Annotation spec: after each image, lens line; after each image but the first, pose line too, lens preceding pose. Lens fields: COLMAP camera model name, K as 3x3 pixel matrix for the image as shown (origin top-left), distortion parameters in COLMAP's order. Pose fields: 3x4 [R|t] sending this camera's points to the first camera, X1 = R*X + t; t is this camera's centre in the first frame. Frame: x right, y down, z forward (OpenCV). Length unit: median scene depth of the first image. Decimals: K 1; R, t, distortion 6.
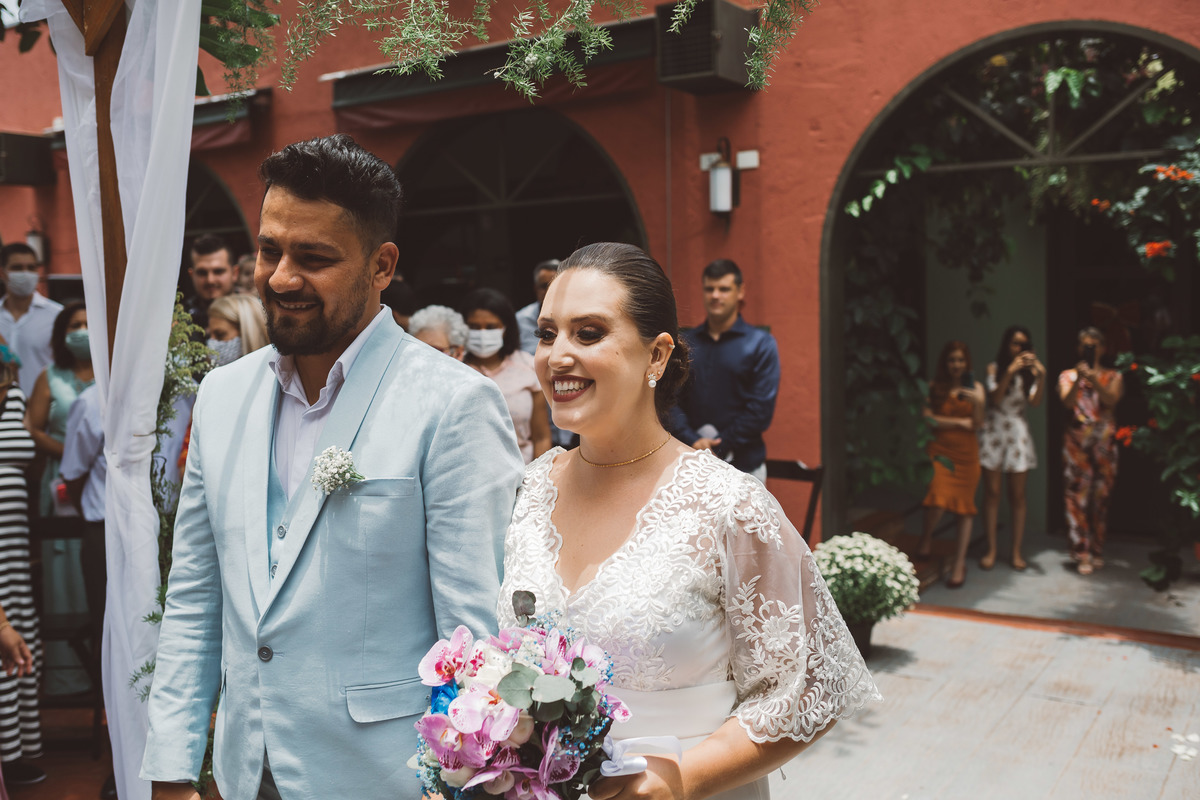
lens RADIAL K [[1228.2, 0, 595.7], [0, 1228.2, 375.6], [0, 0, 1]] dist [-0.056291, 0.024459]
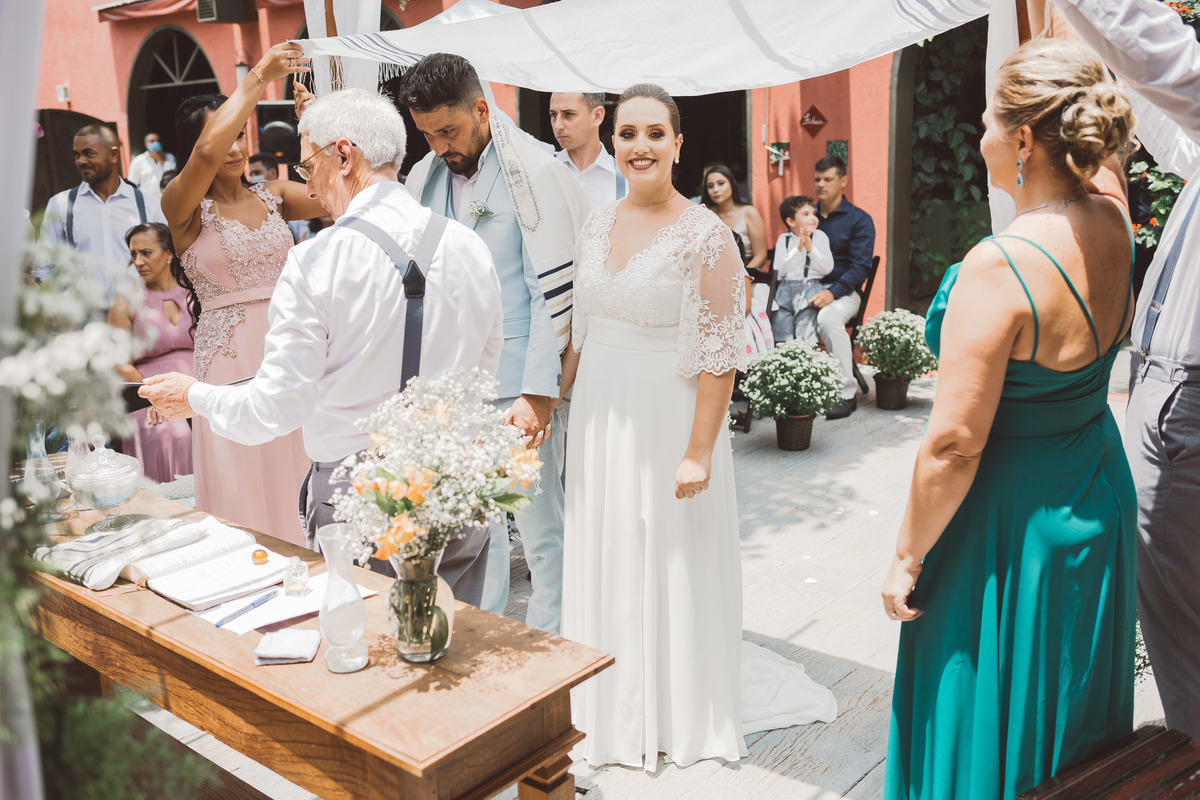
lens RADIAL K [[1198.8, 0, 582.0], [0, 1198.8, 397.6], [0, 0, 1]] dist [-0.062997, 0.017280]
pose [[0.988704, 0.025013, -0.147777, 0.077334], [-0.000107, 0.986094, 0.166189, 0.016234], [0.149878, -0.164296, 0.974958, -0.252090]]
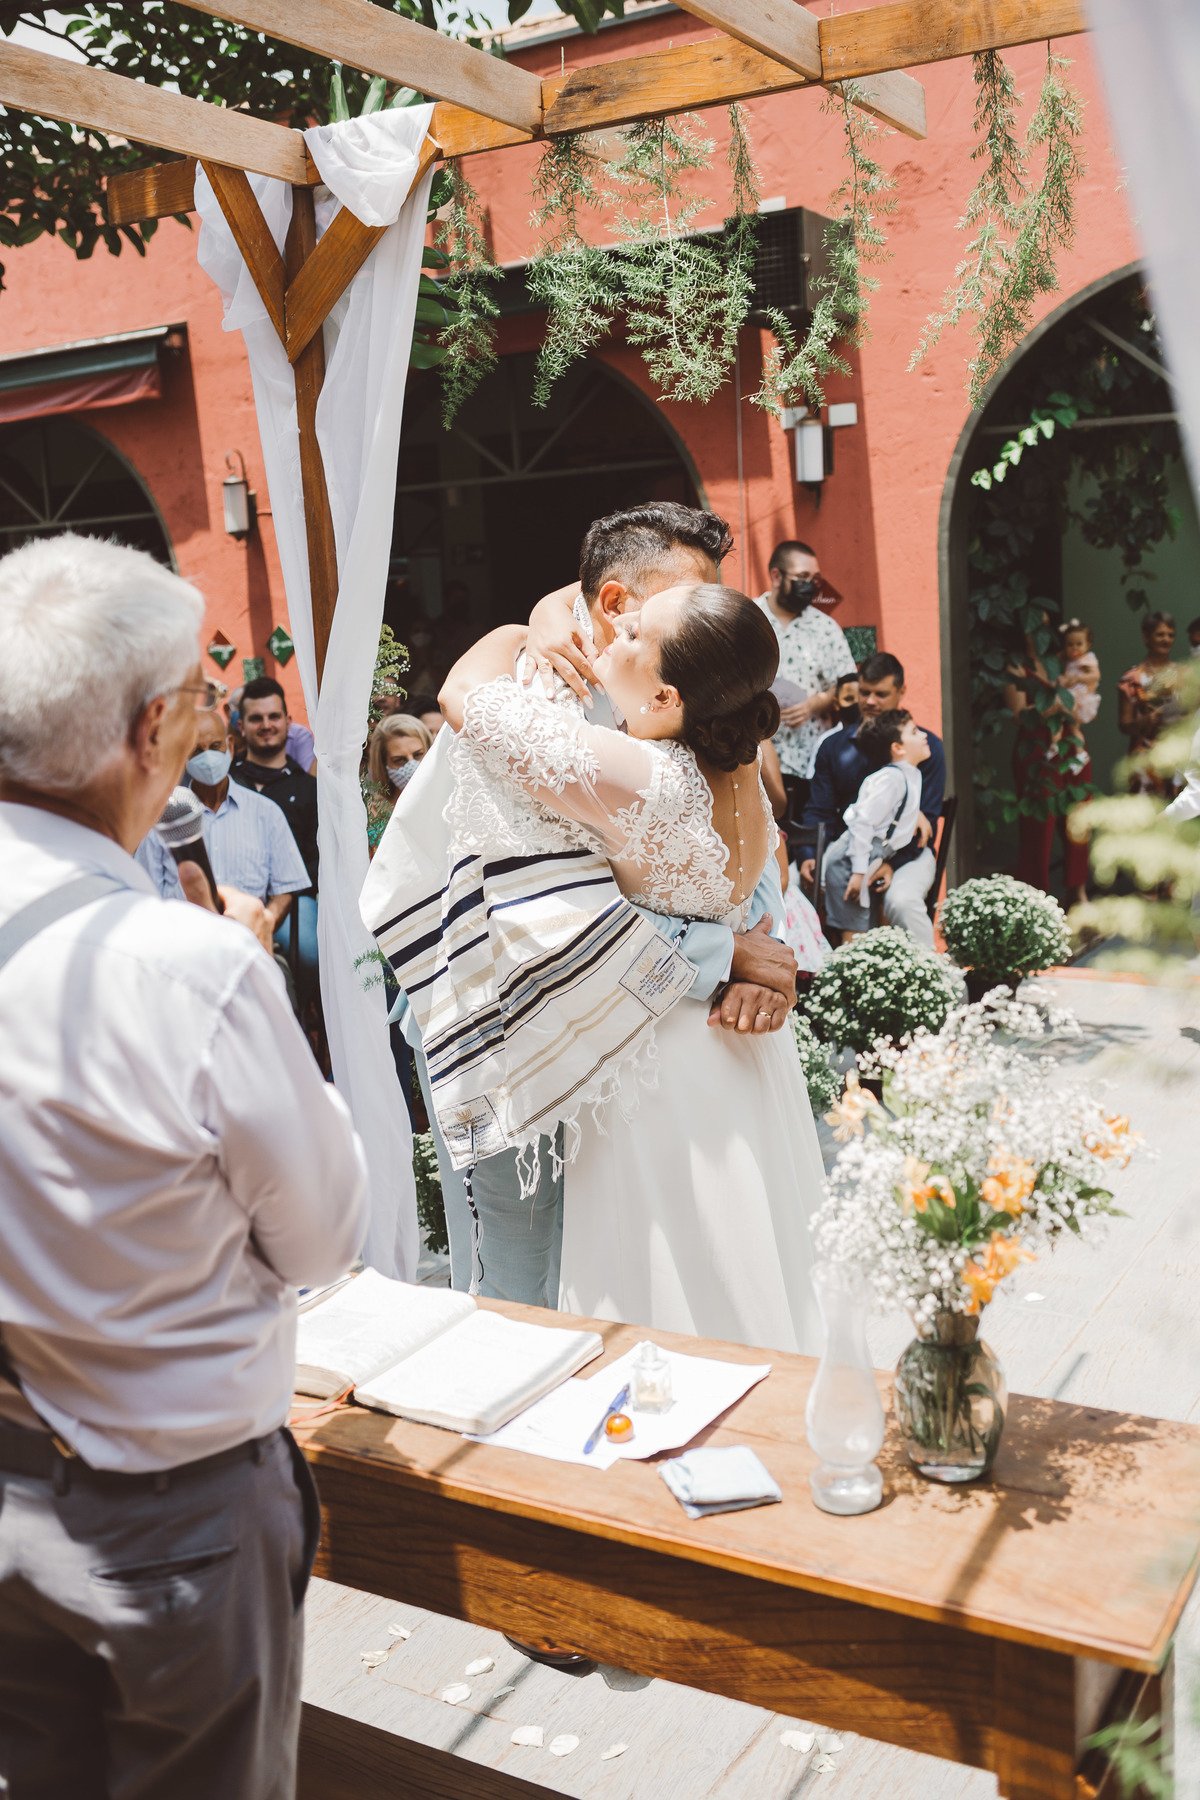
lens RADIAL K [[1857.8, 0, 602.6], [0, 1857.8, 865.9], [0, 0, 1]] dist [-0.067531, 0.045930]
pose [[0.998871, -0.031824, 0.035279, -0.098231], [0.028913, 0.996364, 0.080139, 0.015416], [-0.037701, -0.079029, 0.996159, -0.241799]]
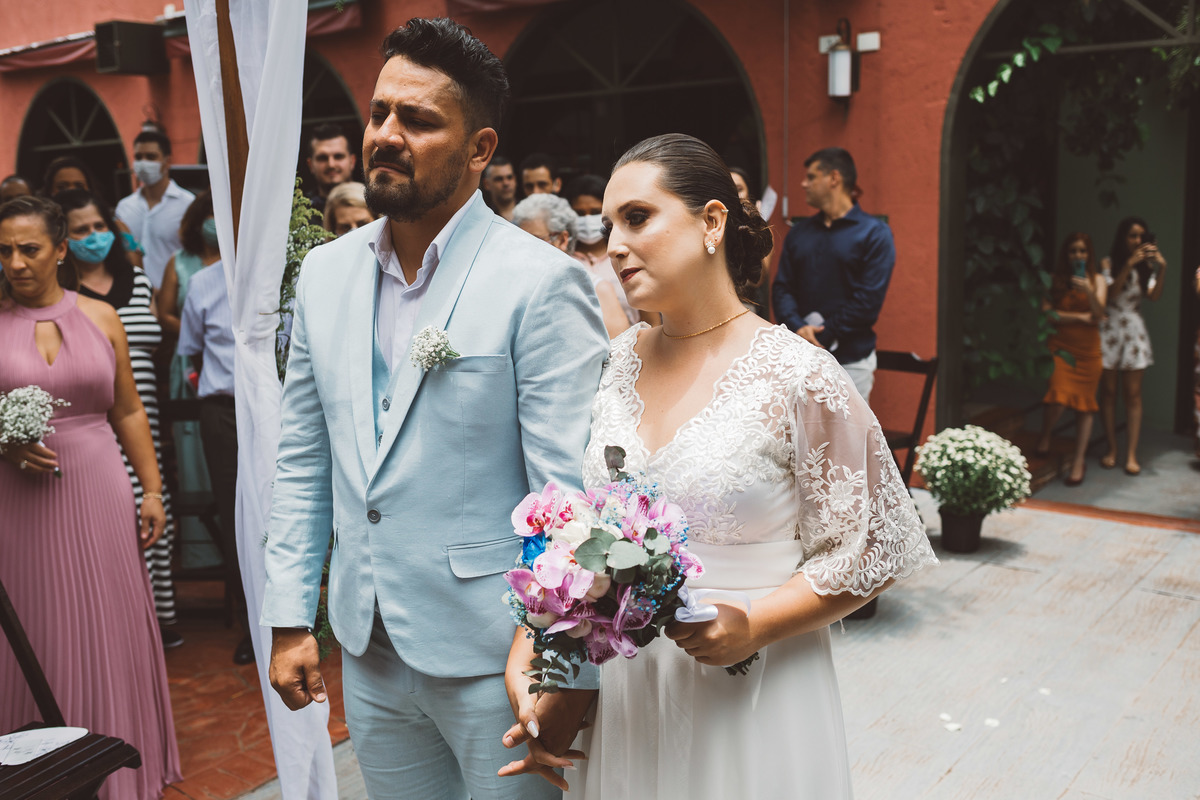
lens RADIAL K [[1238.6, 0, 615.7], [0, 1238.6, 413.9], [0, 0, 1]] dist [-0.067531, 0.045930]
pose [[0.996725, 0.011259, -0.080081, 0.007293], [-0.001854, 0.993182, 0.116562, 0.003211], [0.080847, -0.116032, 0.989950, -0.012006]]
